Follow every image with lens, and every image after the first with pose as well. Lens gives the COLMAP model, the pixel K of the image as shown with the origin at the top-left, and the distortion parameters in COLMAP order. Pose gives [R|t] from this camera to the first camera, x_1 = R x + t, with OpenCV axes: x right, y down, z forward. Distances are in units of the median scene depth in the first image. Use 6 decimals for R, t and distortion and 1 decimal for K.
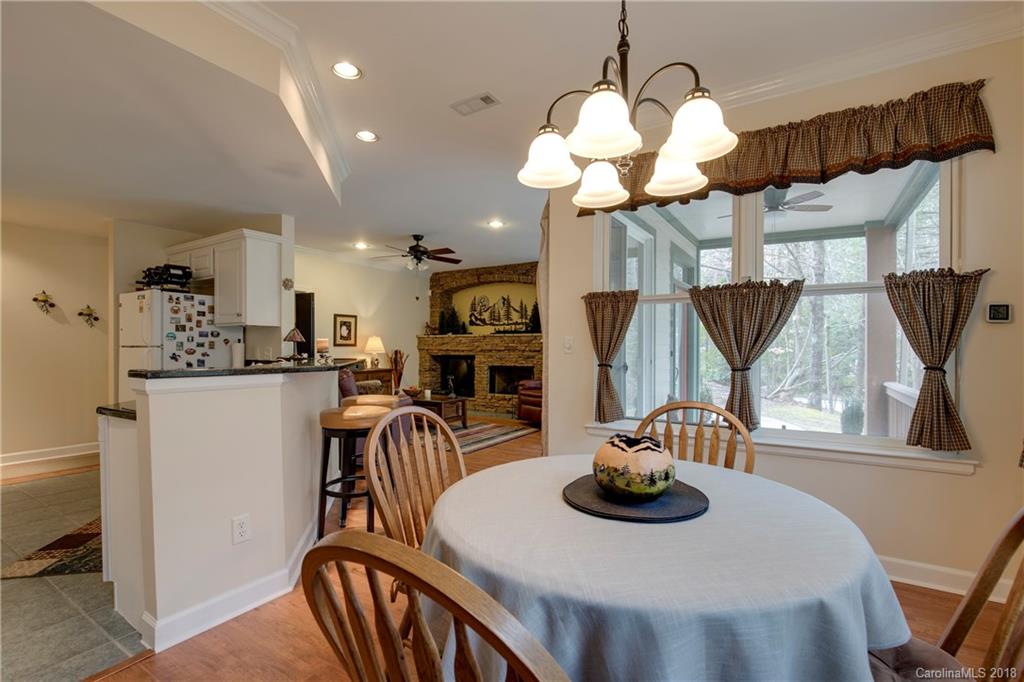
lens RADIAL K [[465.7, 0, 521.1], [0, 465.7, 349.2], [0, 0, 1]] dist [0.003354, 0.000094]
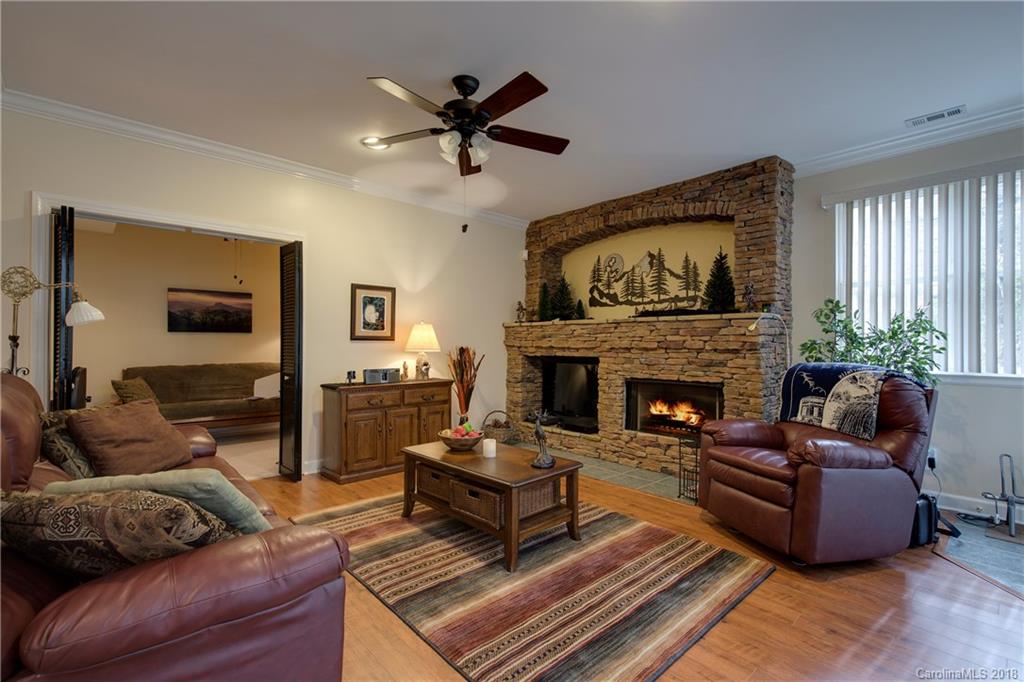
lens RADIAL K [[465.7, 0, 523.4], [0, 465.7, 343.0], [0, 0, 1]] dist [0.003354, 0.000094]
pose [[0.966668, 0.002984, -0.256014, -0.042867], [-0.004549, 0.999974, -0.005520, -0.000521], [0.255991, 0.006501, 0.966657, 0.430201]]
